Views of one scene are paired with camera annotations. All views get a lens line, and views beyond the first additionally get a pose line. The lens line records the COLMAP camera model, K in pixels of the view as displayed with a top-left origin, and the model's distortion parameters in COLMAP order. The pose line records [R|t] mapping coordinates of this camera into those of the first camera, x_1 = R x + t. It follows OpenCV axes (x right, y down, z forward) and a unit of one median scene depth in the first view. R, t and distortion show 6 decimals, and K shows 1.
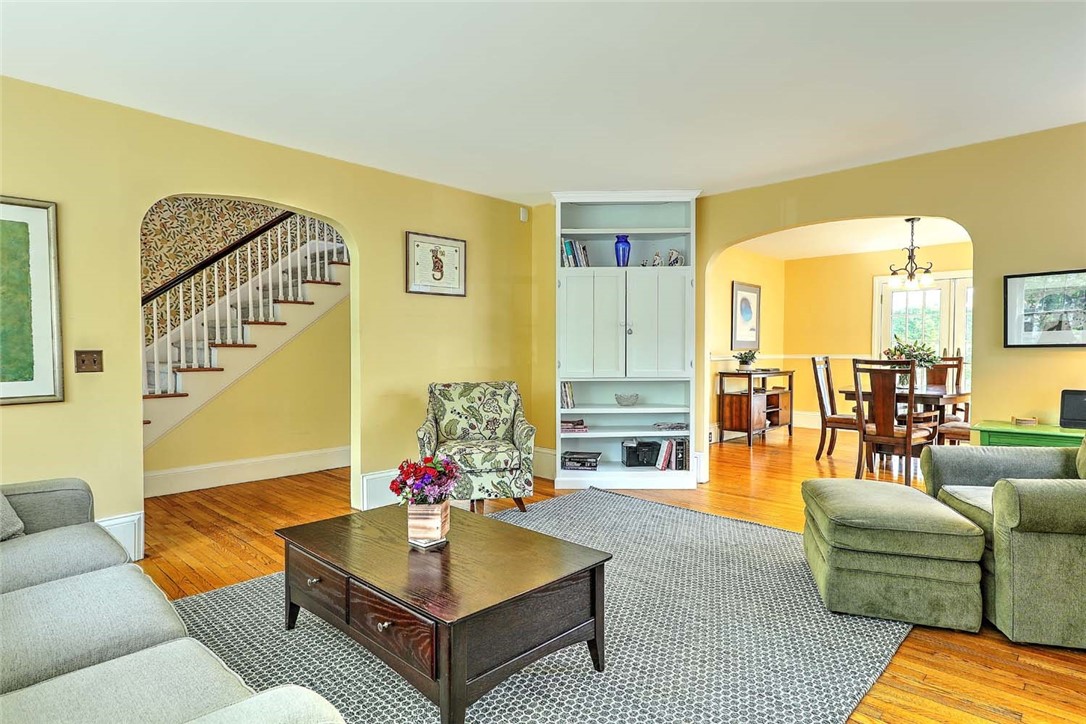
lens RADIAL K [[581.8, 0, 547.5], [0, 581.8, 365.7], [0, 0, 1]] dist [0.023105, -0.018990]
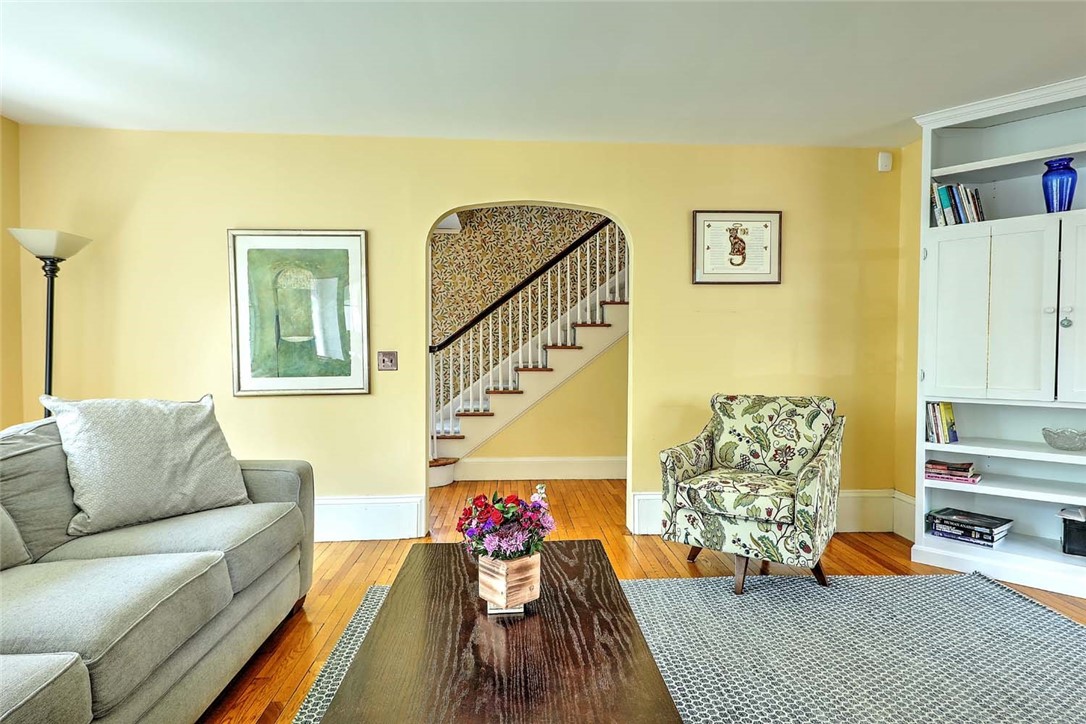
lens RADIAL K [[581.8, 0, 547.5], [0, 581.8, 365.7], [0, 0, 1]] dist [0.023105, -0.018990]
pose [[0.728597, 0.021538, -0.684604, 0.184231], [-0.020822, 0.999740, 0.009292, -0.011650], [0.684627, 0.007485, 0.728856, 0.248240]]
